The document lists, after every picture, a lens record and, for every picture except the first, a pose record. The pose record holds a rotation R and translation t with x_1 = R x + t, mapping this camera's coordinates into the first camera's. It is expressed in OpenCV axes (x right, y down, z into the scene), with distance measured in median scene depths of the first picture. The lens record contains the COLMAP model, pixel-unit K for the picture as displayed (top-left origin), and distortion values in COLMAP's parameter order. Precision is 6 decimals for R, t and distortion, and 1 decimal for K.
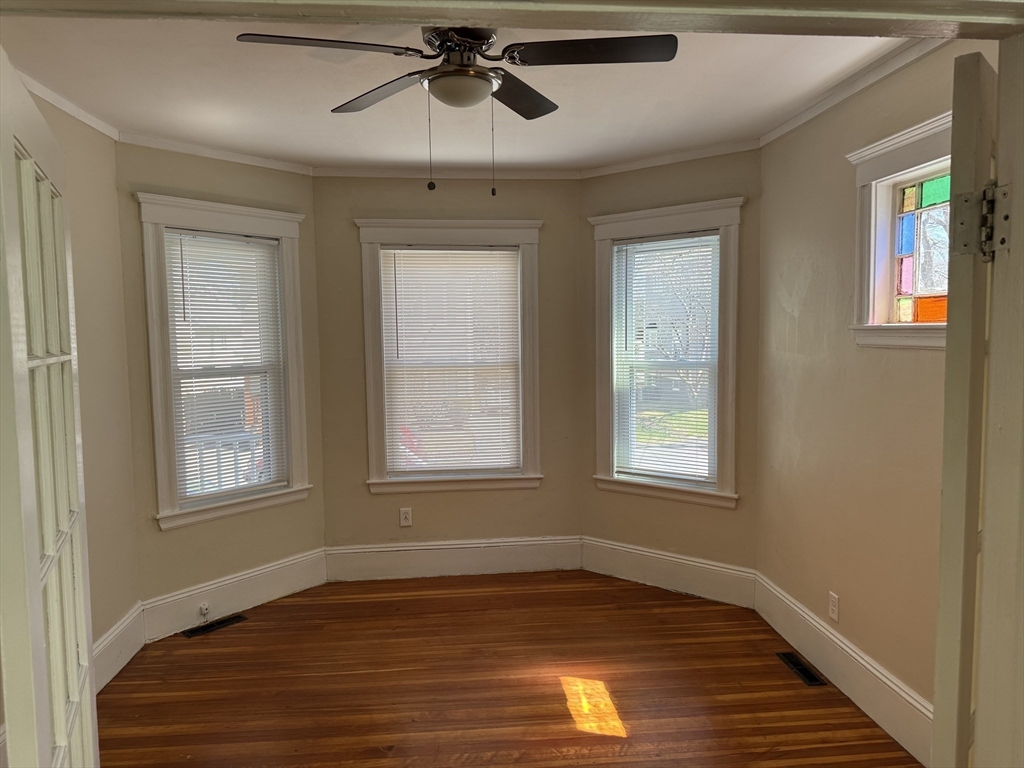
lens RADIAL K [[727.5, 0, 517.3], [0, 727.5, 384.7], [0, 0, 1]] dist [0.073637, -0.081597]
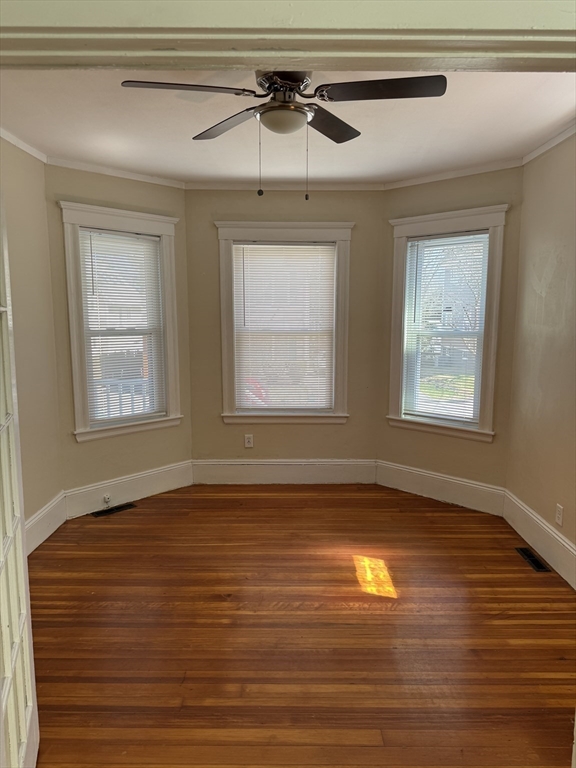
lens RADIAL K [[545.7, 0, 295.3], [0, 545.7, 383.7], [0, 0, 1]] dist [0.073637, -0.081597]
pose [[0.996277, 0.026862, -0.081922, 0.021633], [-0.021969, 0.997953, 0.060056, 0.010847], [0.083368, -0.058033, 0.994828, -0.019859]]
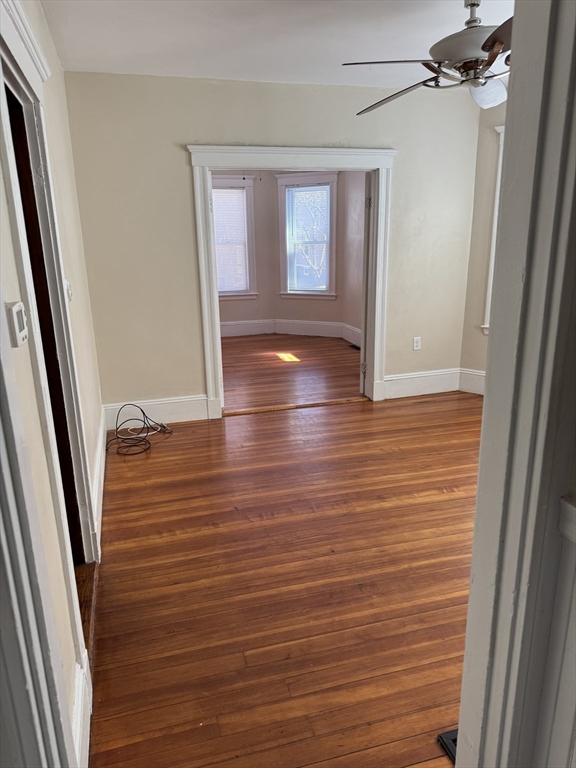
lens RADIAL K [[545.7, 0, 292.9], [0, 545.7, 401.7], [0, 0, 1]] dist [0.073637, -0.081597]
pose [[0.981793, -0.061549, 0.179705, -0.236628], [0.020142, 0.974449, 0.223705, 0.091009], [-0.188882, -0.216012, 0.957947, -0.961054]]
